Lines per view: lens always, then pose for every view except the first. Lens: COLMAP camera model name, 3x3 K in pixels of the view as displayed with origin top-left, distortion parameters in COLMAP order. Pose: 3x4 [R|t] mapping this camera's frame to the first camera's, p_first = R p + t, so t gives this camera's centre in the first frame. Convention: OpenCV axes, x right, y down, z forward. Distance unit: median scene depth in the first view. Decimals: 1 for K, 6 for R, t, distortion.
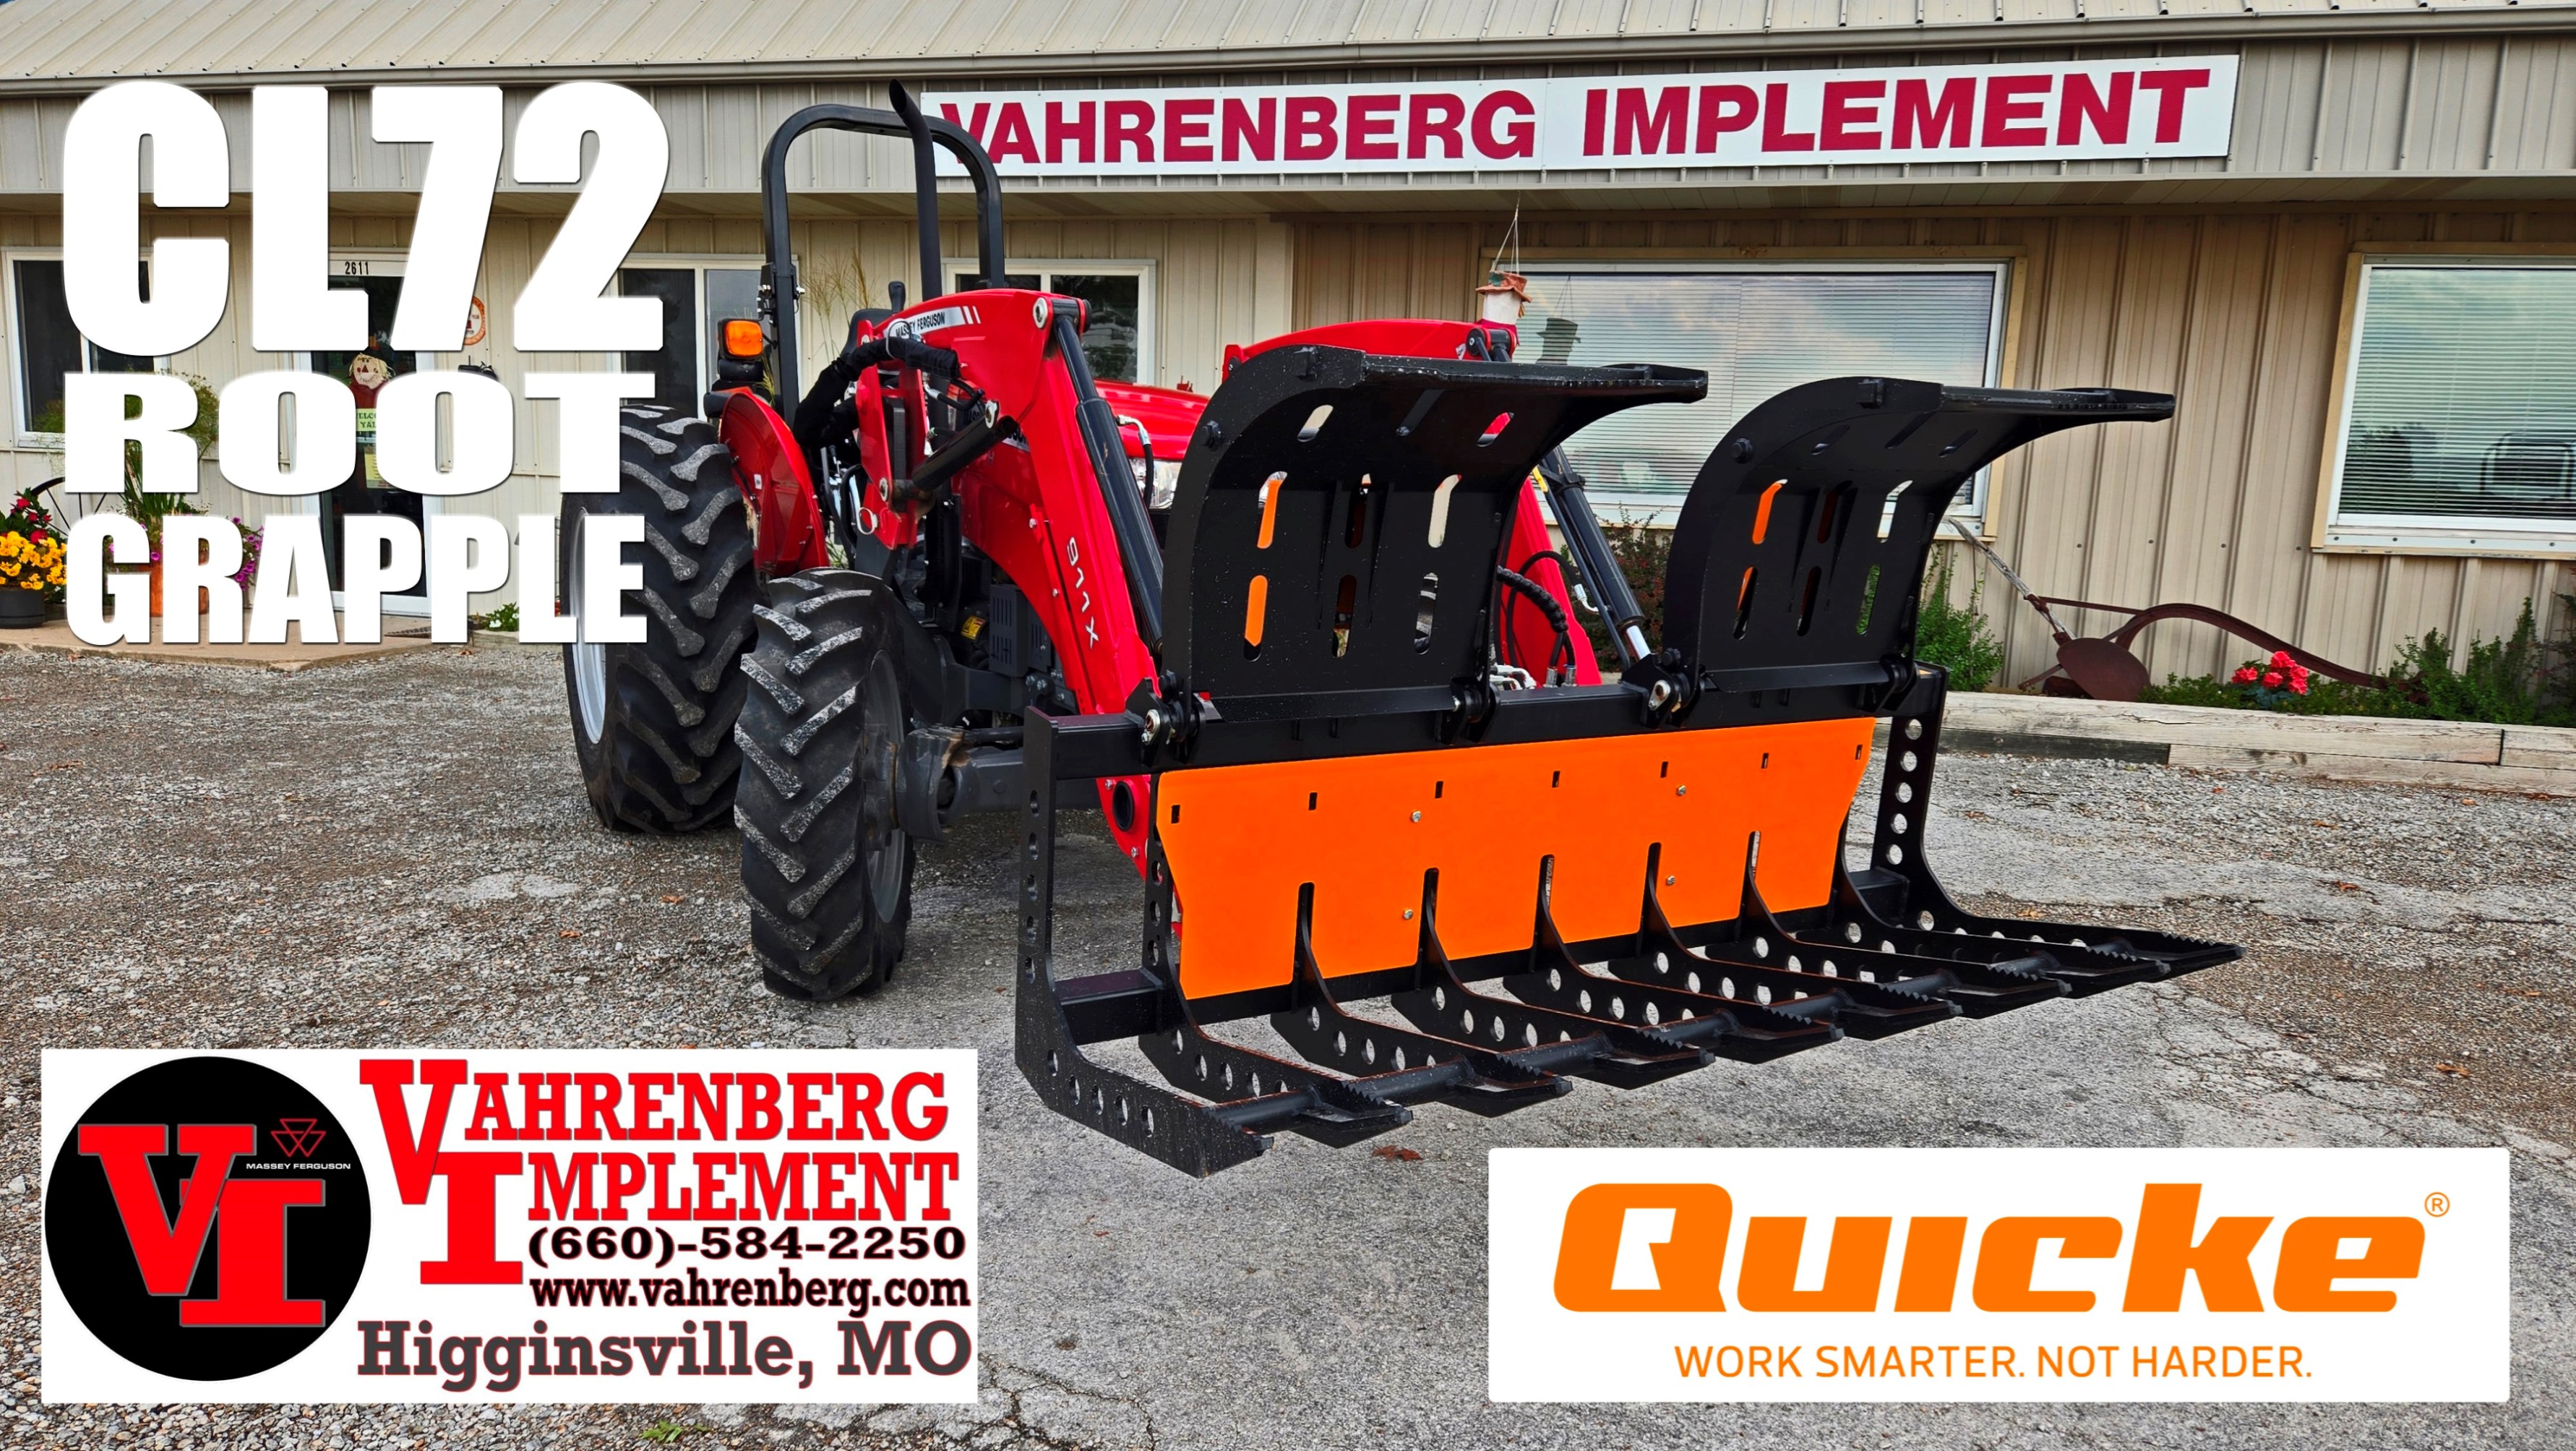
lens RADIAL K [[1692.1, 0, 1268.6], [0, 1692.1, 726.2], [0, 0, 1]] dist [0.057719, -0.040988]
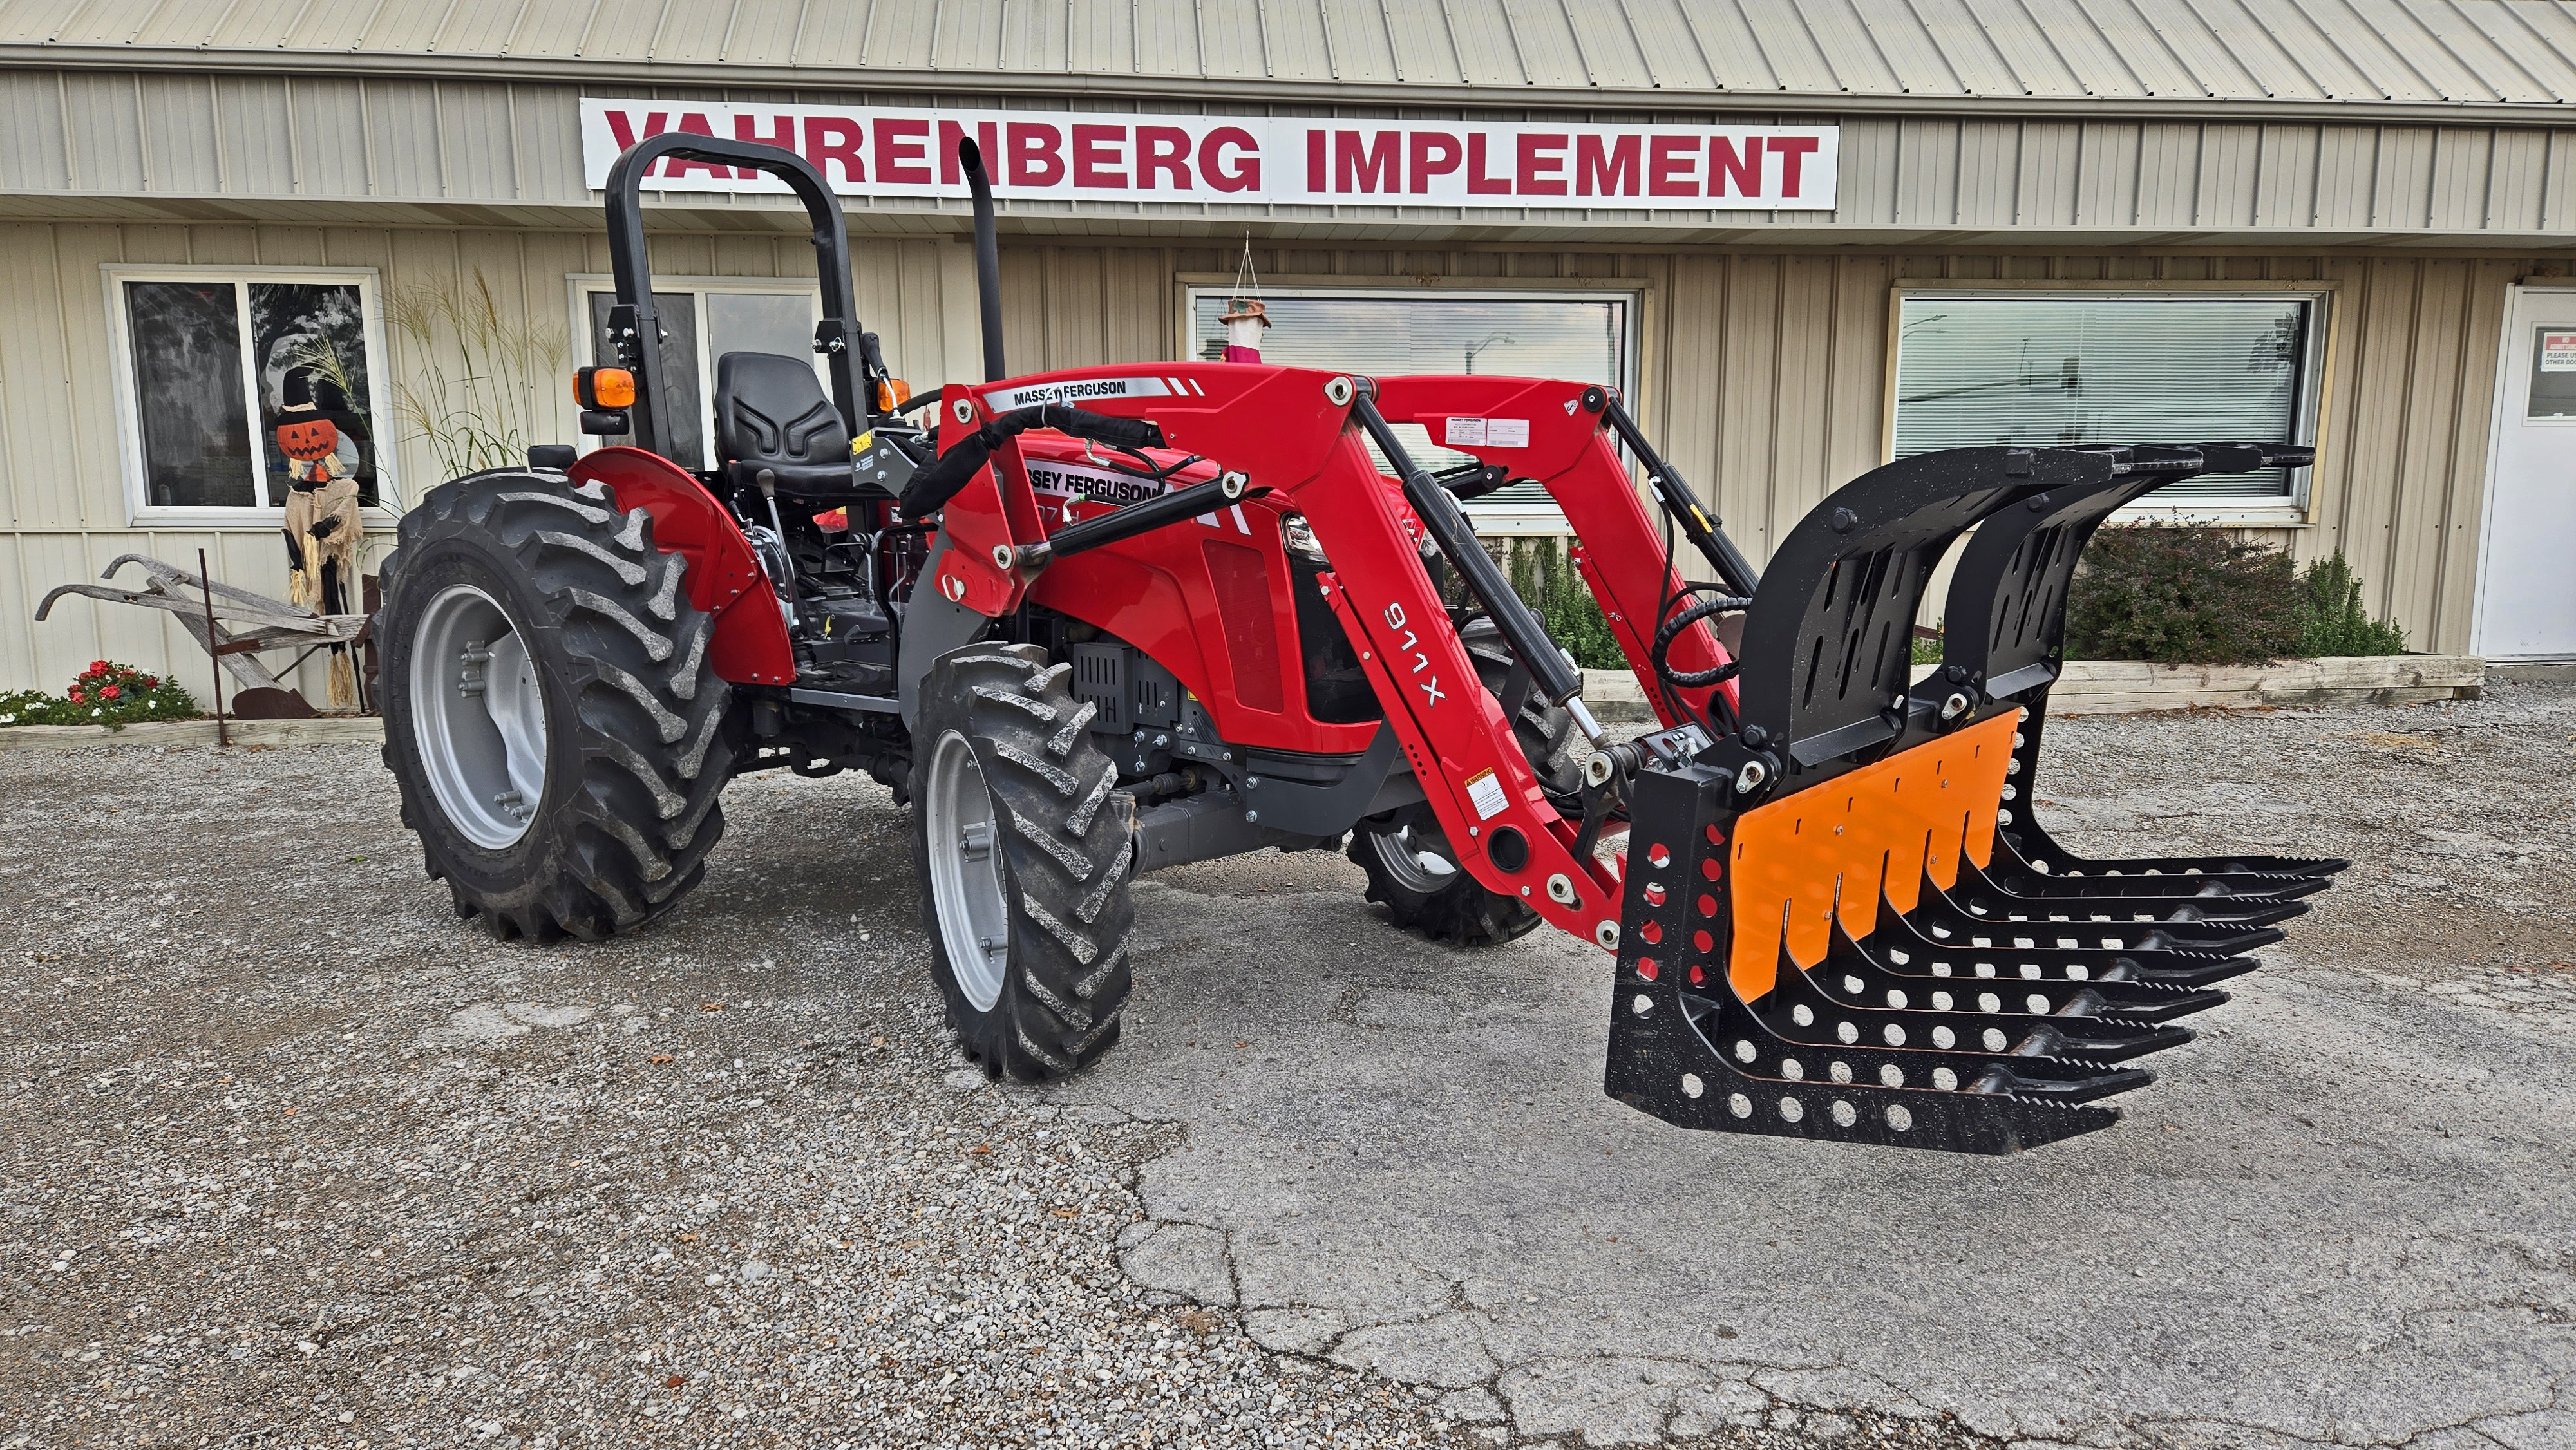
lens RADIAL K [[1691.8, 0, 1303.0], [0, 1691.8, 729.4], [0, 0, 1]] dist [0.057719, -0.040988]
pose [[0.931732, -0.088937, 0.352088, -0.227890], [0.086826, 0.995985, 0.021817, -0.025198], [-0.352614, 0.010243, 0.935713, 0.013740]]
